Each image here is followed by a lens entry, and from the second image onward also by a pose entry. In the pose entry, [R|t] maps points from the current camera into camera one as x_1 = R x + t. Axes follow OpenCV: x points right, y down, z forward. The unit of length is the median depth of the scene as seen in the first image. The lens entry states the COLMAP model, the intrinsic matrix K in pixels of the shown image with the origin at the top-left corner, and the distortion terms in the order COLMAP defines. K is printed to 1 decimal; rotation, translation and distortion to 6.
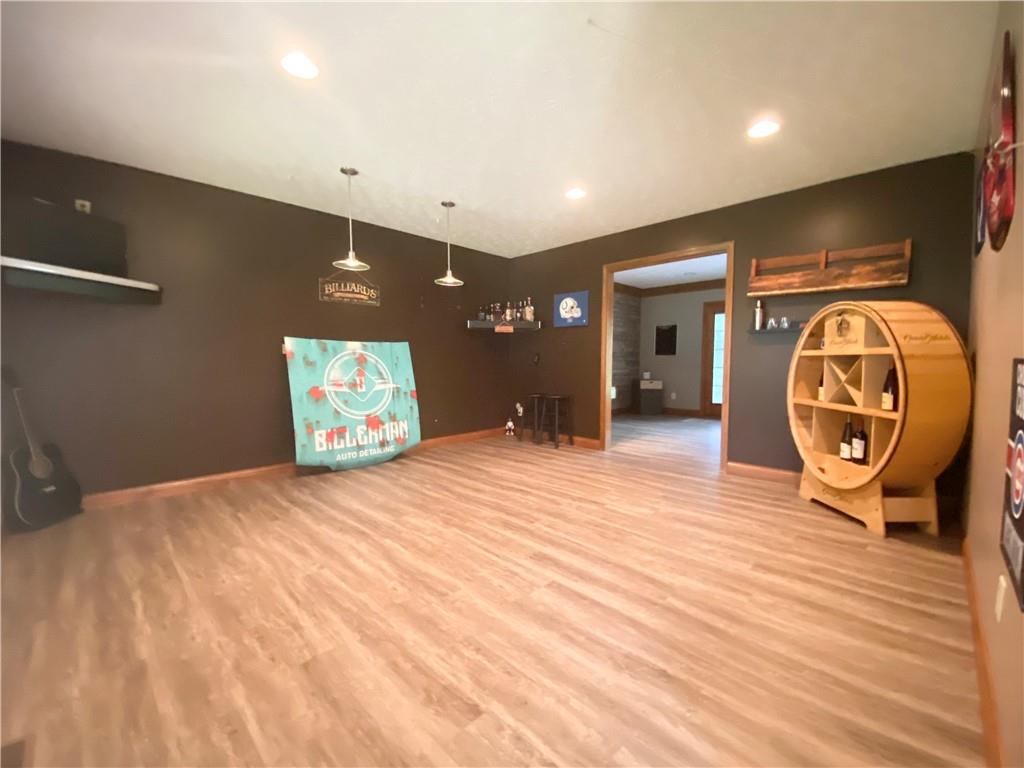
lens RADIAL K [[418.7, 0, 510.4], [0, 418.7, 386.1], [0, 0, 1]] dist [0.027871, -0.025761]
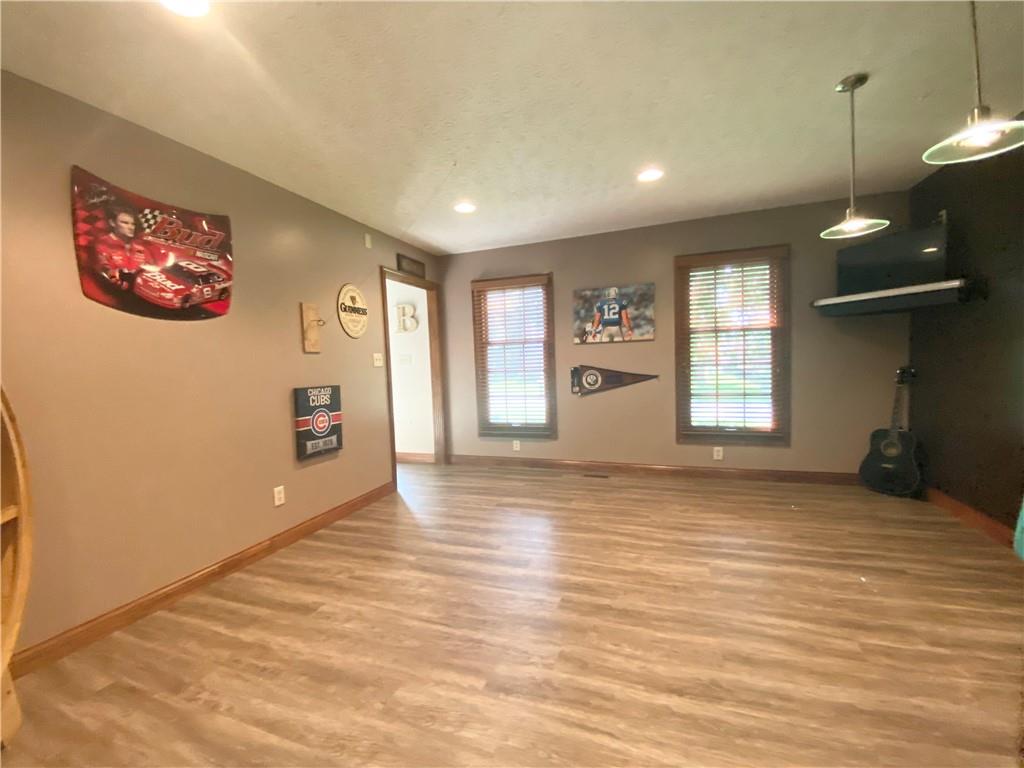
lens RADIAL K [[418.7, 0, 510.4], [0, 418.7, 386.1], [0, 0, 1]] dist [0.027871, -0.025761]
pose [[-0.909691, 0.060427, -0.410865, 0.461795], [0.013128, 0.993047, 0.116983, -0.164306], [0.415078, 0.101025, -0.904160, 1.722034]]
